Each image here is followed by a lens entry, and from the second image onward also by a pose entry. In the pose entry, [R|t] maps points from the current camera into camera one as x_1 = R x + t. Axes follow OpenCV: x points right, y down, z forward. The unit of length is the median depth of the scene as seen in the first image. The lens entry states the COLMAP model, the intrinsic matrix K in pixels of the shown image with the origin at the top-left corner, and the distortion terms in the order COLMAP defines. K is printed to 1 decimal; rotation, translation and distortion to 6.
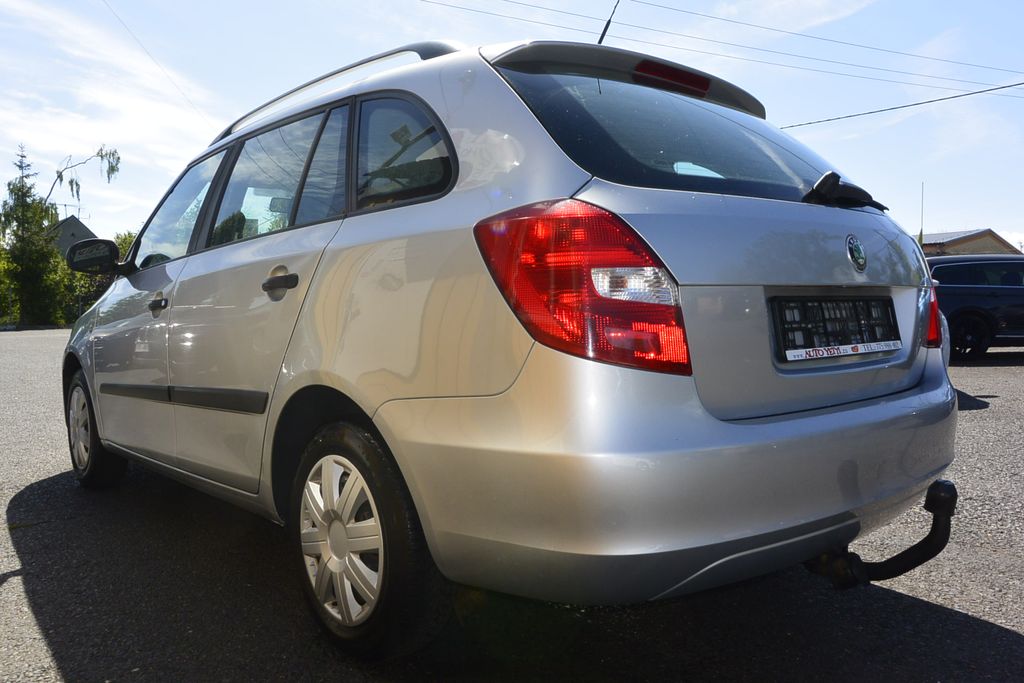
lens RADIAL K [[786.1, 0, 505.6], [0, 786.1, 337.6], [0, 0, 1]] dist [-0.001441, -0.000445]
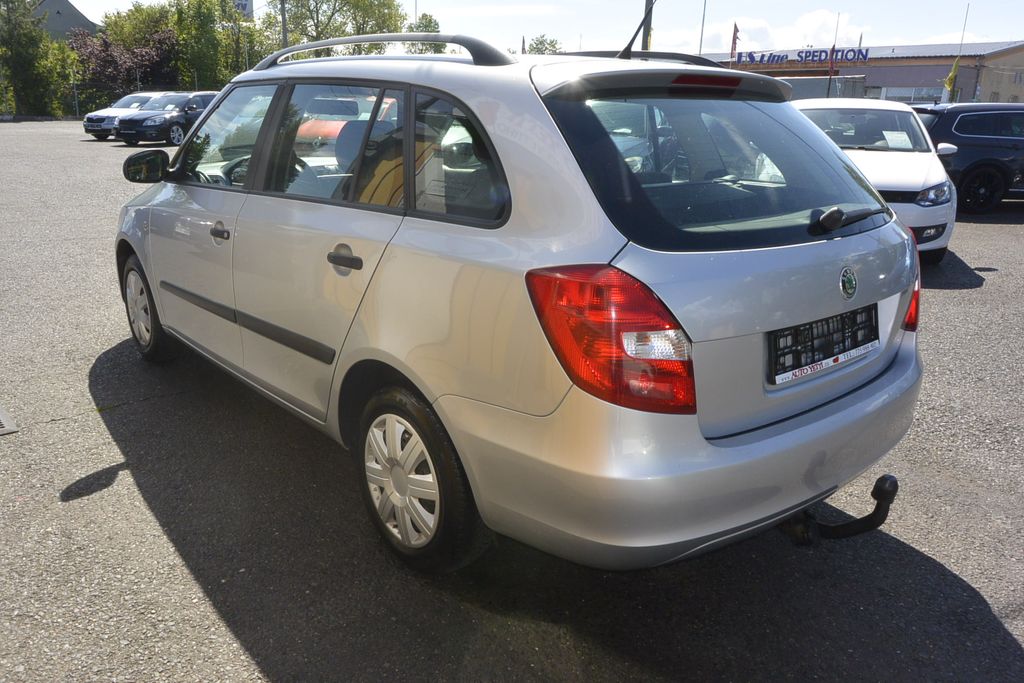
lens RADIAL K [[786.1, 0, 508.0], [0, 786.1, 348.0], [0, 0, 1]] dist [-0.001441, -0.000445]
pose [[0.999194, 0.040001, 0.003309, -0.053237], [-0.039483, 0.964703, 0.260365, -0.271253], [0.007223, -0.260286, 0.965505, -0.140342]]
